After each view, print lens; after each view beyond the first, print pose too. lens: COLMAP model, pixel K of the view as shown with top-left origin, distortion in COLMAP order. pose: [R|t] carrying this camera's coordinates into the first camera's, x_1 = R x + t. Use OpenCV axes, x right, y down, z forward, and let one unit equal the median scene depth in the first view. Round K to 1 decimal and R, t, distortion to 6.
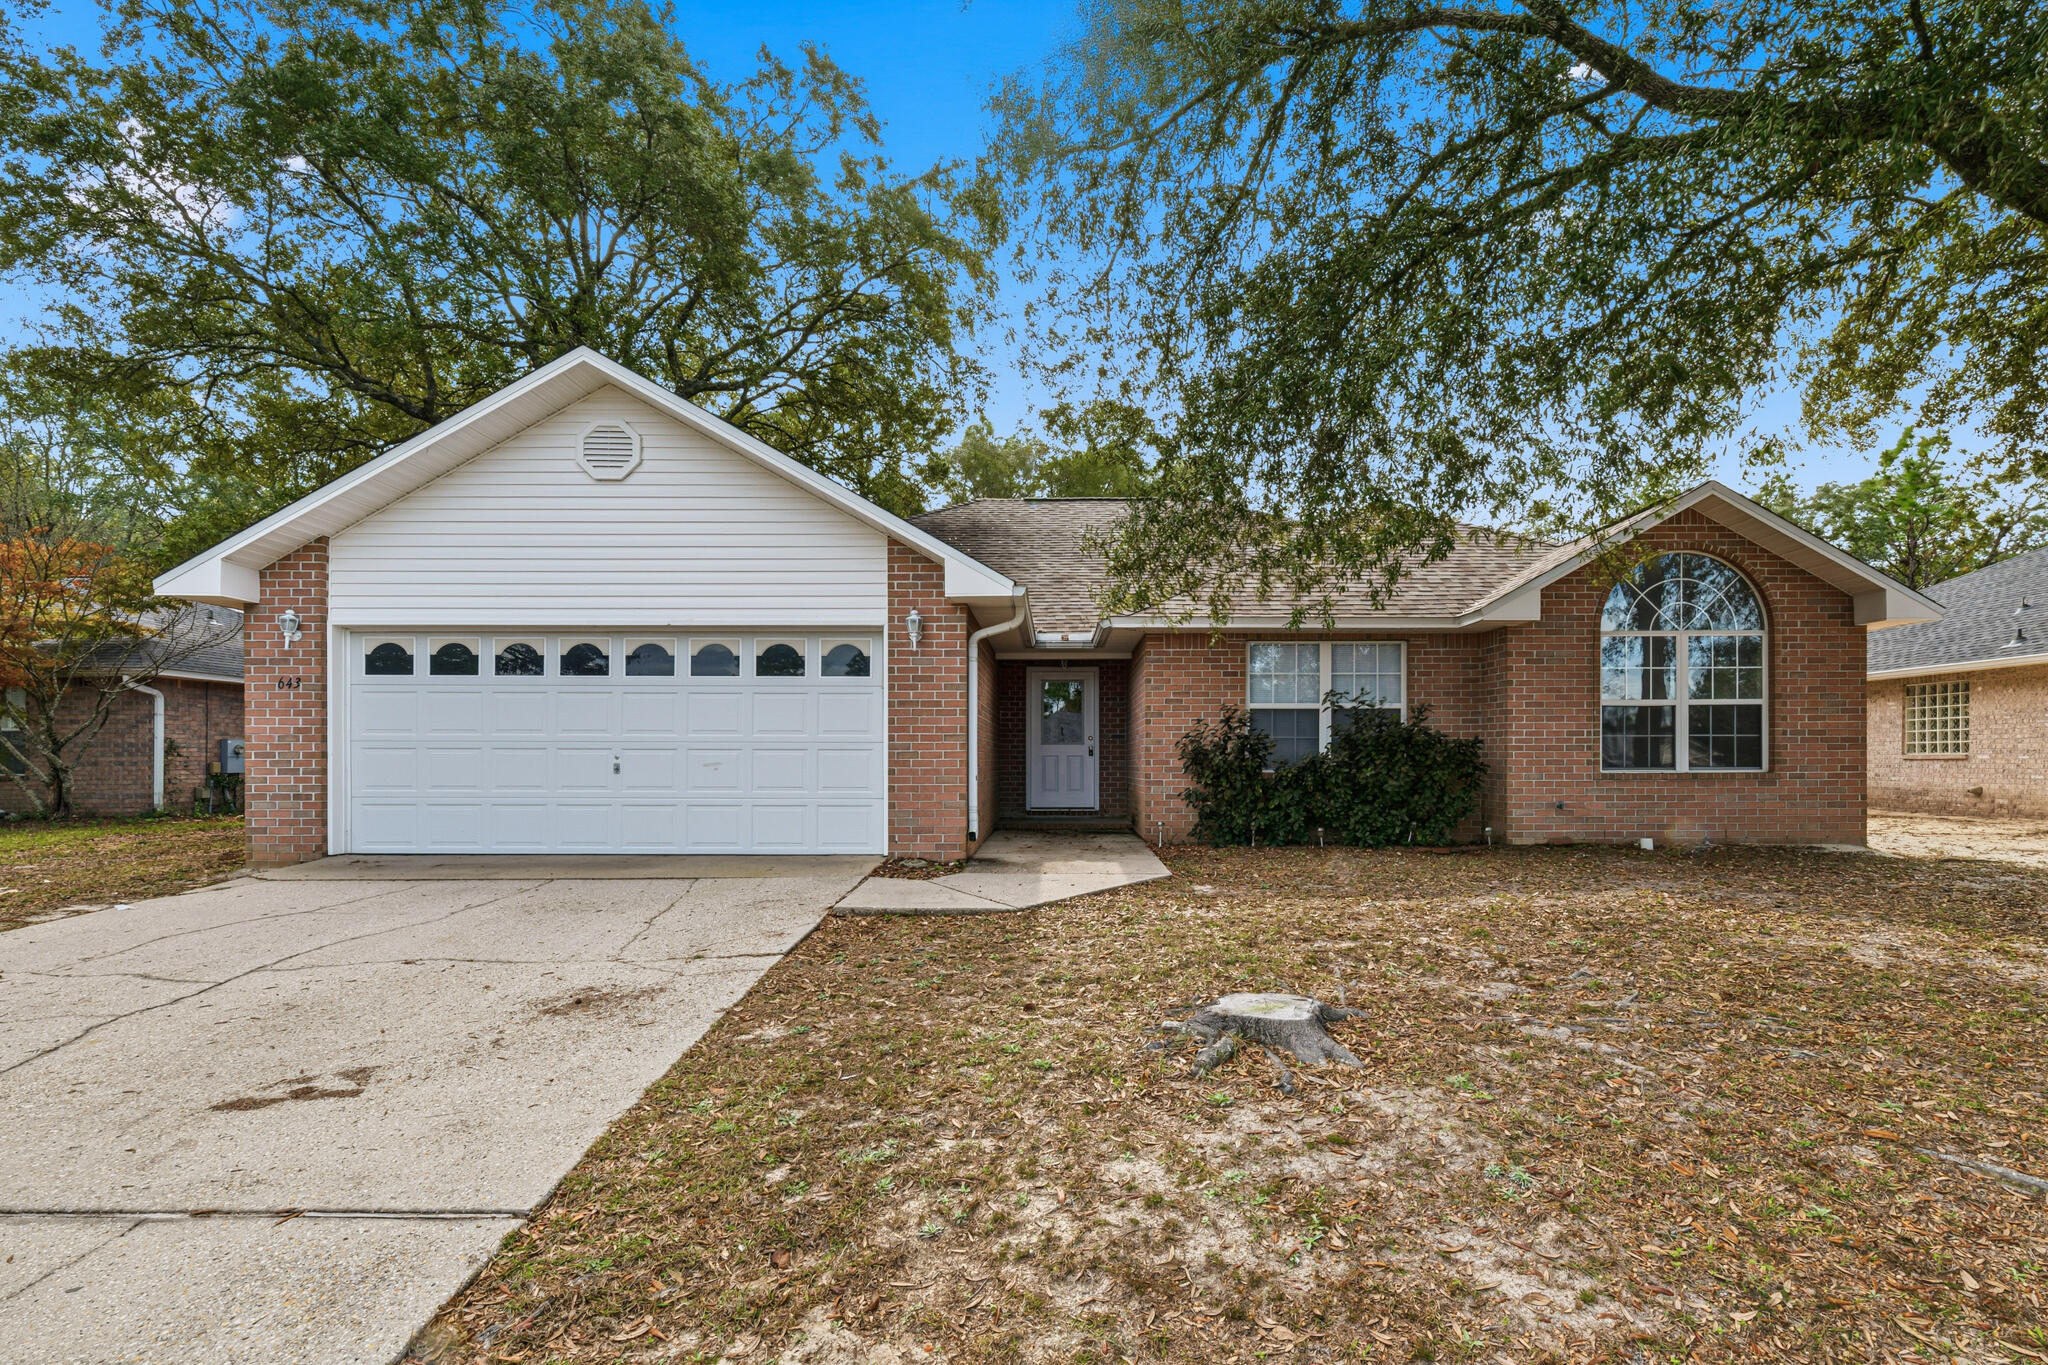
lens RADIAL K [[938.6, 0, 1022.1], [0, 938.6, 656.3], [0, 0, 1]] dist [-0.005621, -0.000576]
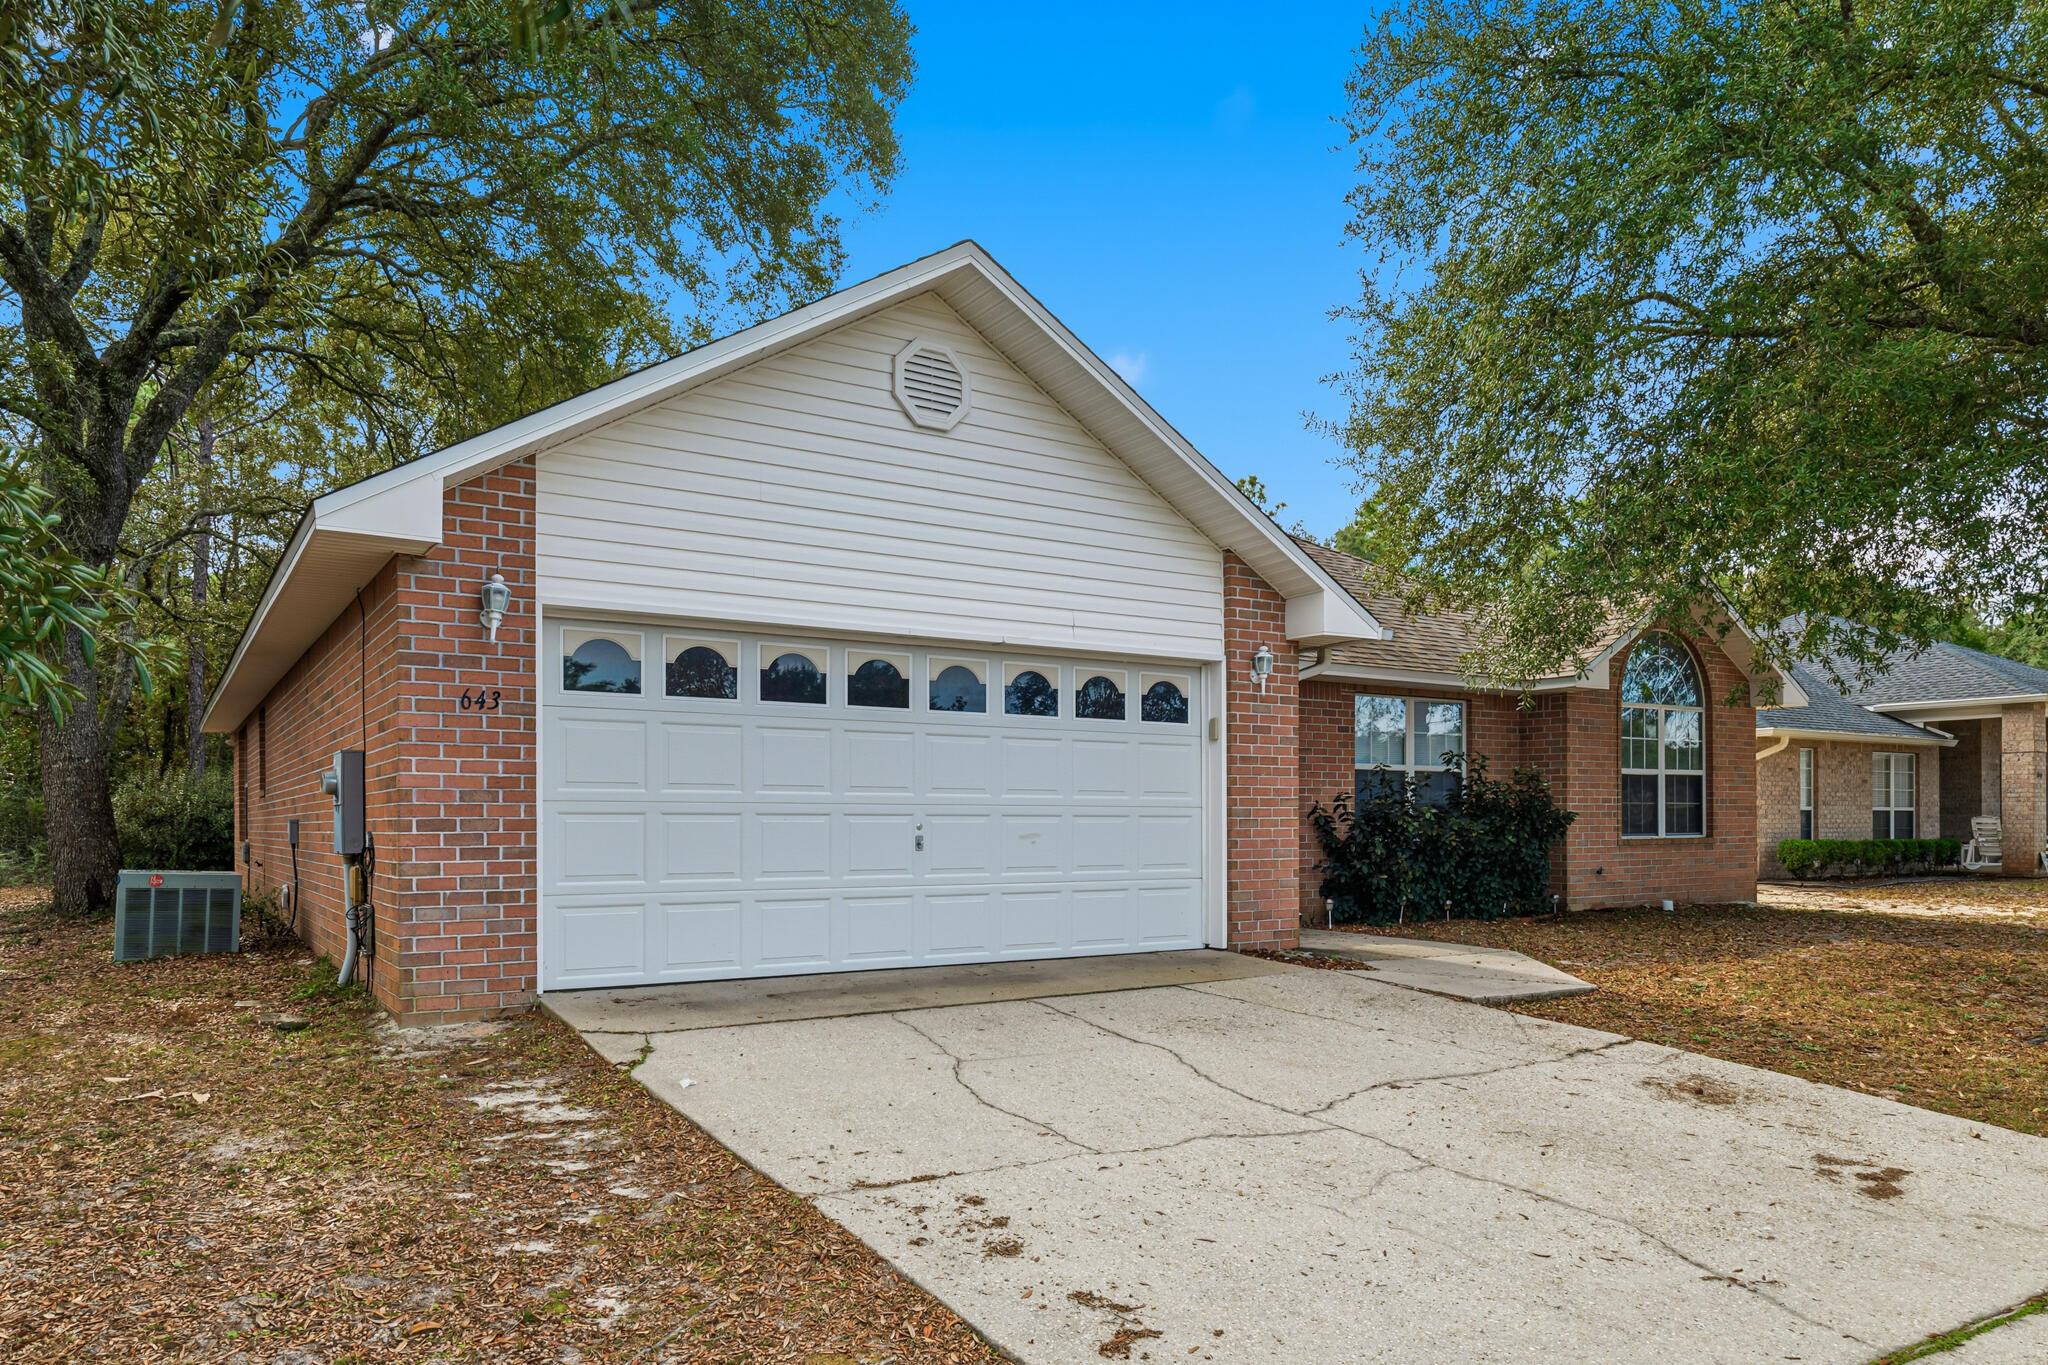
lens RADIAL K [[1372.8, 0, 1024.0], [0, 1372.8, 682.5], [0, 0, 1]] dist [-0.033979, 0.058591]
pose [[0.842140, 0.055725, 0.536372, -0.910955], [-0.063829, 0.997955, -0.003465, -0.000666], [-0.535468, -0.031319, 0.843975, 0.100515]]
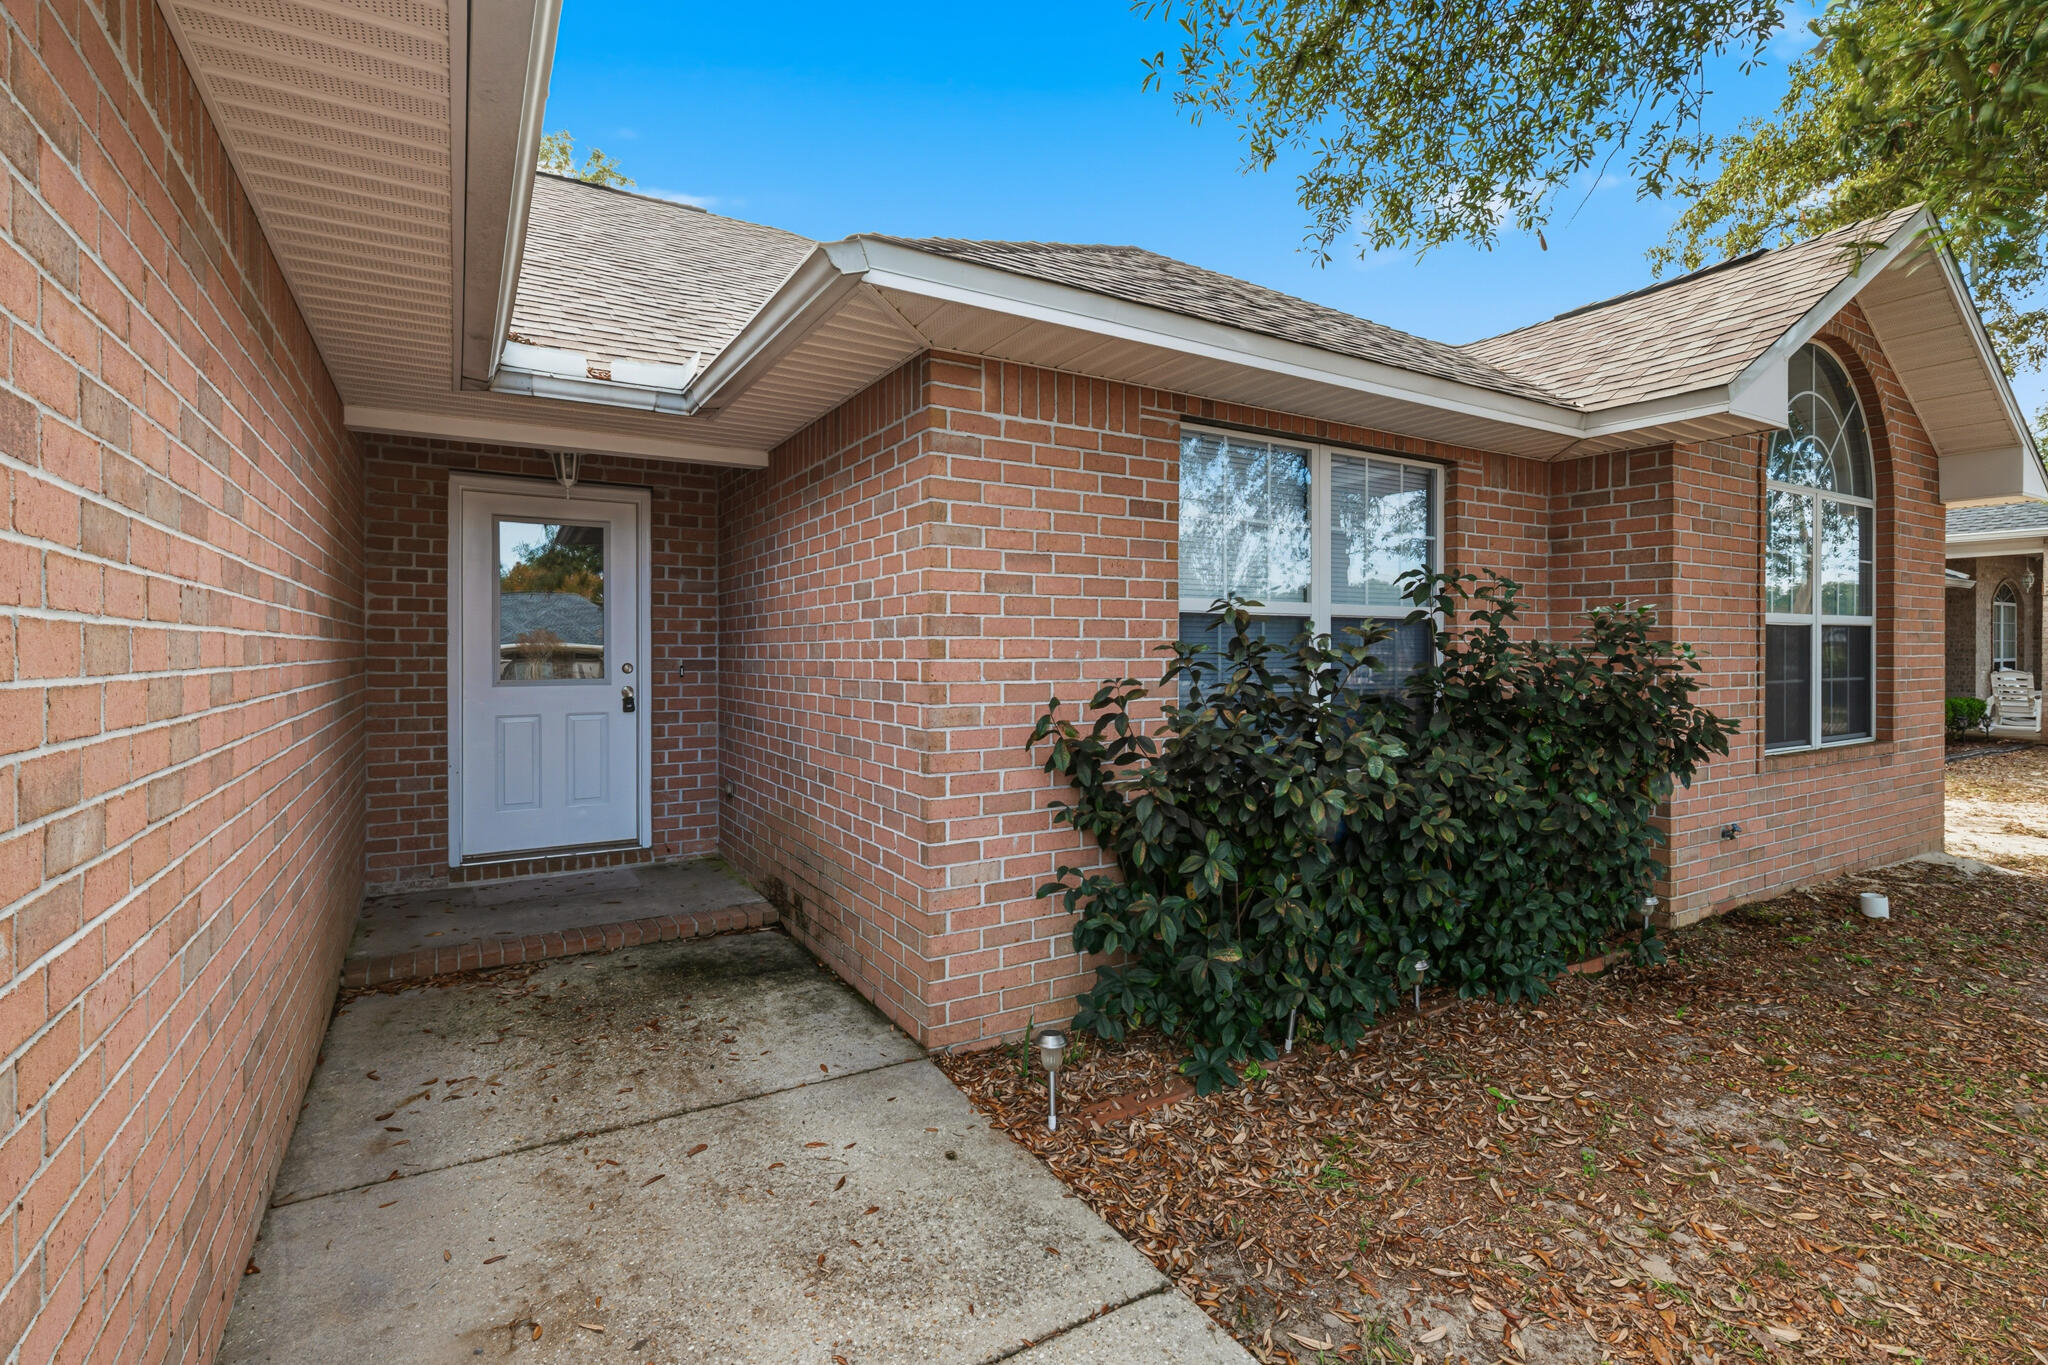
lens RADIAL K [[991.3, 0, 960.4], [0, 991.3, 641.6], [0, 0, 1]] dist [0.000670, 0.000446]
pose [[0.874209, 0.009597, 0.485455, -0.013556], [-0.057486, 0.994818, 0.083855, 0.051920], [-0.482135, -0.101213, 0.870231, 0.905191]]
